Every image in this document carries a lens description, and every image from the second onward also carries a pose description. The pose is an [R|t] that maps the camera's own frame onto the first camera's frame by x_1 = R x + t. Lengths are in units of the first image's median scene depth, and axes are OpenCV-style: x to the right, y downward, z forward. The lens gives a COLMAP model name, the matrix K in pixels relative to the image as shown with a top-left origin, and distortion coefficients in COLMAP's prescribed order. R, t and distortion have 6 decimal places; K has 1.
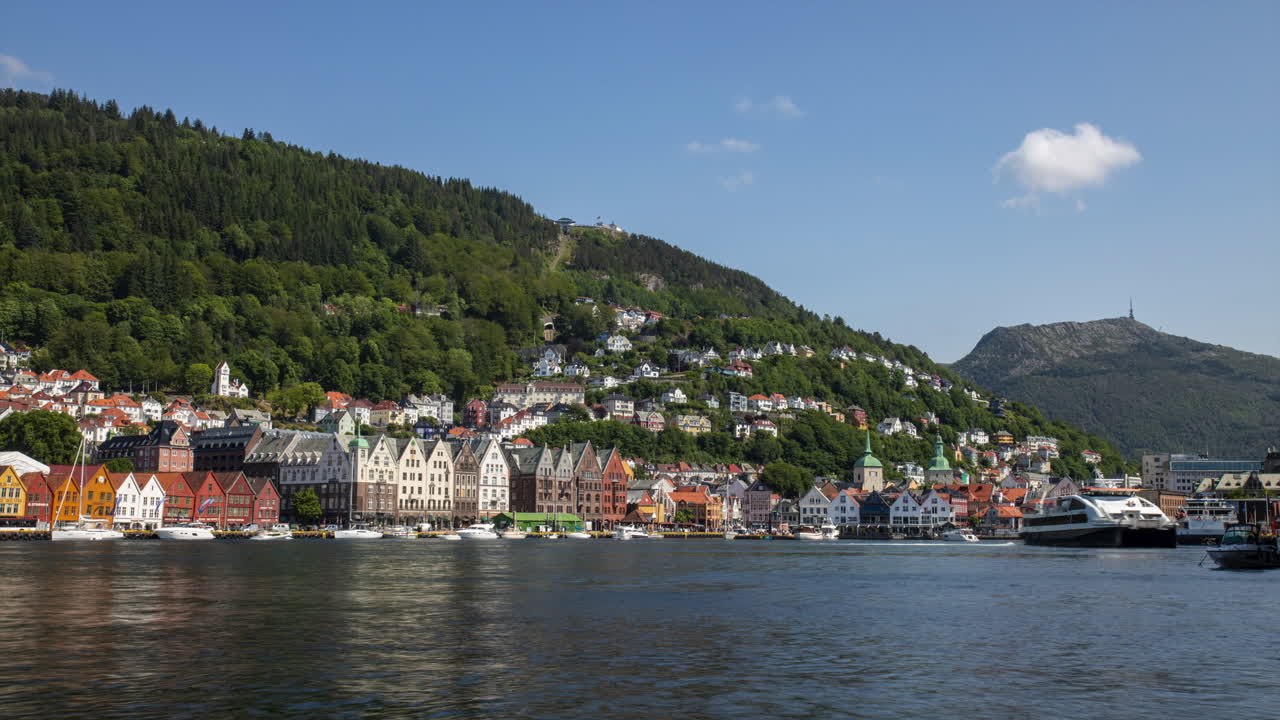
lens RADIAL K [[1416.2, 0, 634.1], [0, 1416.2, 363.2], [0, 0, 1]] dist [0.017120, 0.000000]
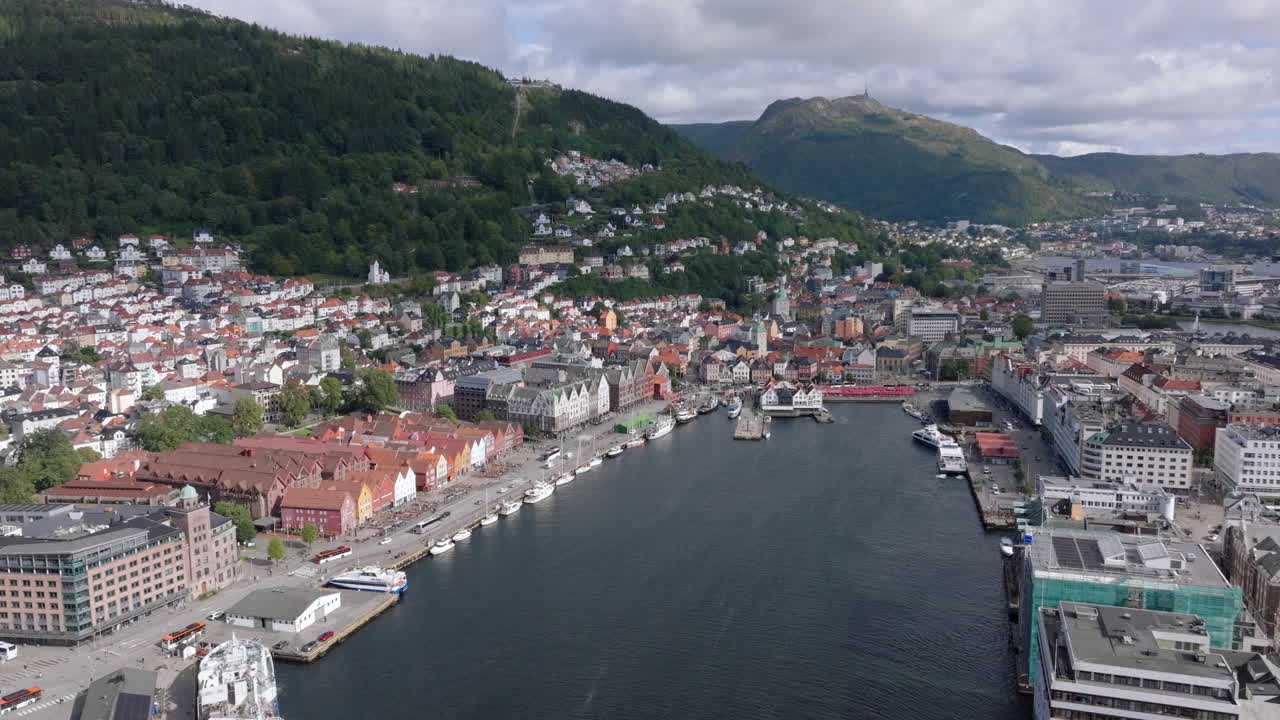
lens RADIAL K [[991.6, 0, 639.4], [0, 991.6, 358.3], [0, 0, 1]] dist [0.025327, -0.045206]
pose [[0.991620, -0.029402, 0.125802, -0.080989], [-0.004089, 0.966129, 0.258028, -0.119391], [-0.129128, -0.256380, 0.957912, -0.120910]]
